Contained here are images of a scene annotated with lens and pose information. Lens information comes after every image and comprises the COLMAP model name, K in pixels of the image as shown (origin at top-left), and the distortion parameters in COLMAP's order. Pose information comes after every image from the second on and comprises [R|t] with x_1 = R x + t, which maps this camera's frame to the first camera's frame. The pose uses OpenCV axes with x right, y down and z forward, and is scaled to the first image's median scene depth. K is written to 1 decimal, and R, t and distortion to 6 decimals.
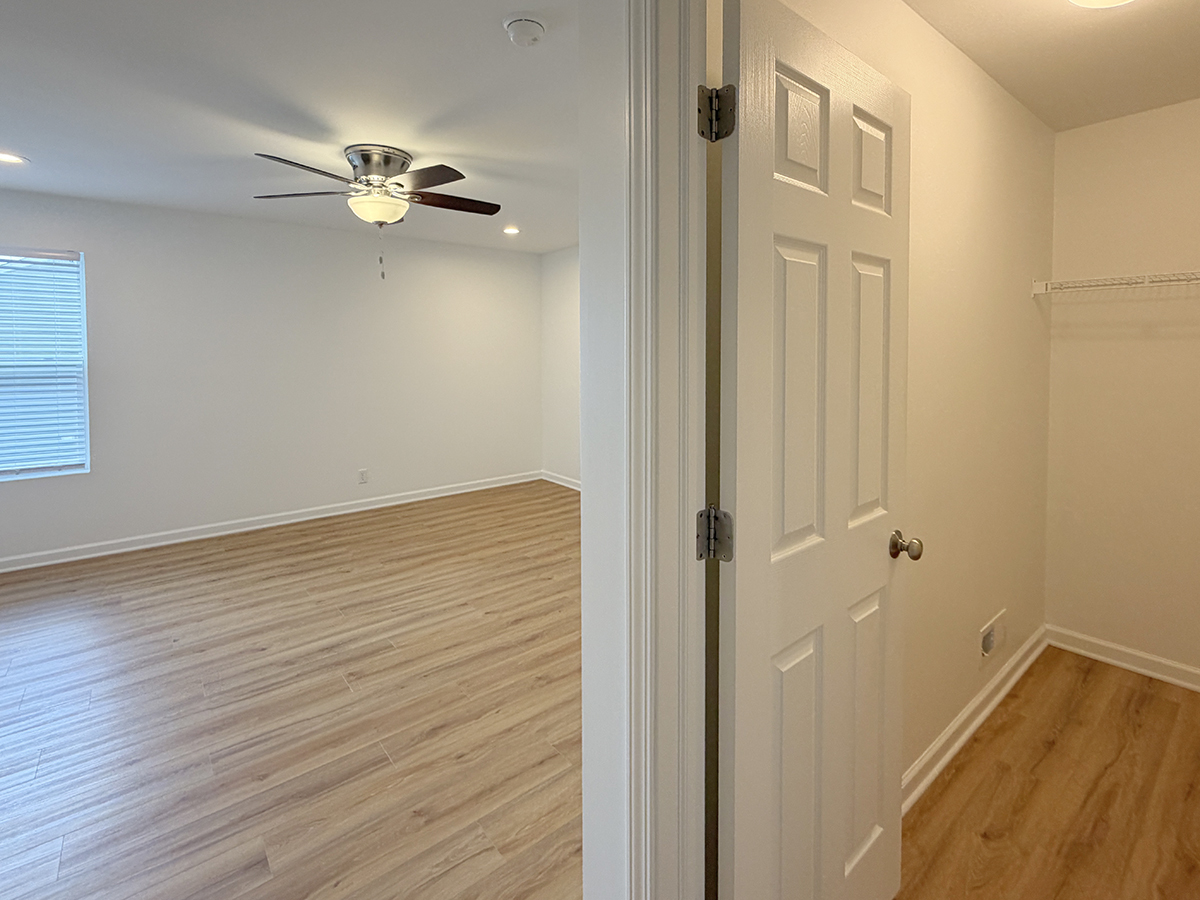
lens RADIAL K [[517.8, 0, 595.8], [0, 517.8, 441.4], [0, 0, 1]] dist [-0.001902, -0.000687]
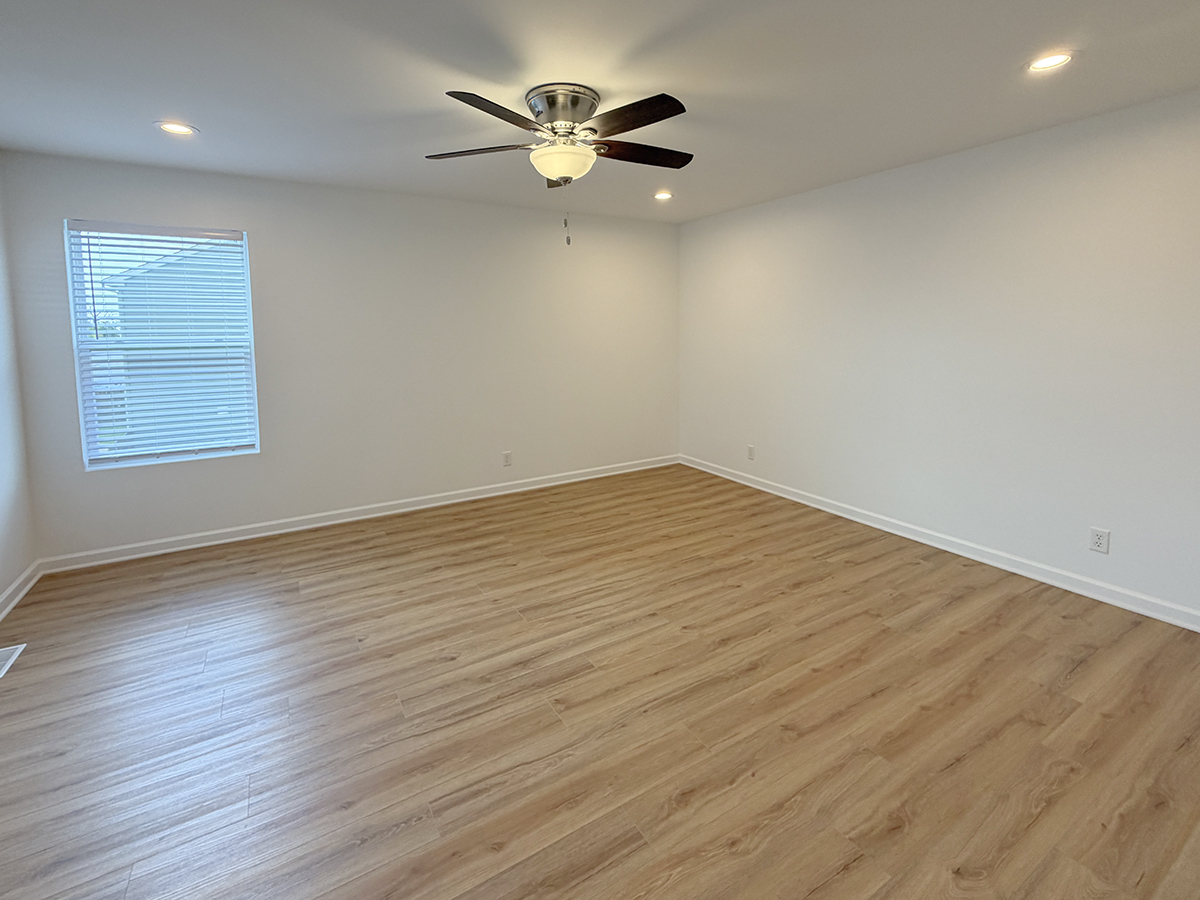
lens RADIAL K [[484.6, 0, 605.6], [0, 484.6, 443.9], [0, 0, 1]] dist [-0.001339, -0.000156]
pose [[0.992552, 0.018832, -0.120361, -0.243198], [-0.011757, 0.998175, 0.059229, -0.027982], [0.121257, -0.057372, 0.990962, 0.178714]]
